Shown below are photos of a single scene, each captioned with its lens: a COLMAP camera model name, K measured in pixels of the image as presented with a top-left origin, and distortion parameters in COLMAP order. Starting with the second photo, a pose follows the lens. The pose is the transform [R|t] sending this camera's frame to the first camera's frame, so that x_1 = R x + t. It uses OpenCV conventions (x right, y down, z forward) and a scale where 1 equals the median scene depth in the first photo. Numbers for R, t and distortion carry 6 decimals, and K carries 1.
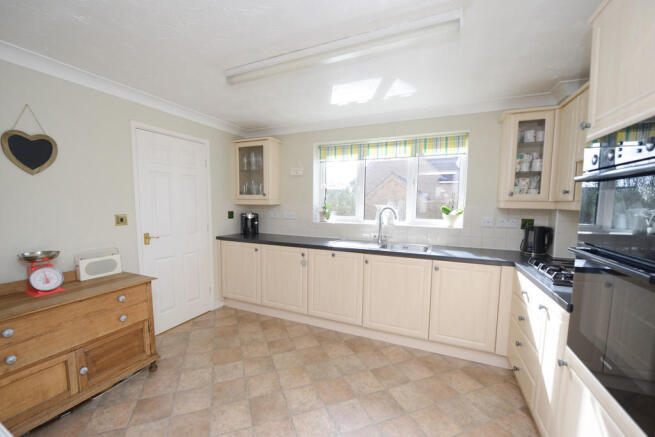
lens RADIAL K [[265.6, 0, 321.2], [0, 265.6, 223.6], [0, 0, 1]] dist [-0.012574, -0.000256]
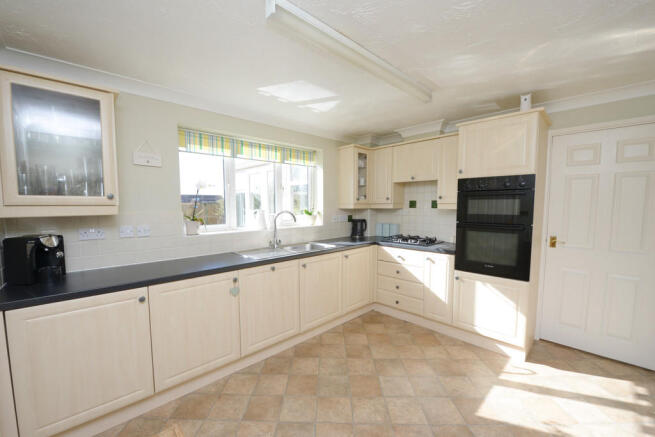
lens RADIAL K [[265.6, 0, 321.2], [0, 265.6, 223.6], [0, 0, 1]] dist [-0.012574, -0.000256]
pose [[0.377632, -0.080552, 0.922445, -0.650840], [0.082793, 0.995156, 0.053007, -0.058316], [-0.922247, 0.056354, 0.382472, 0.500171]]
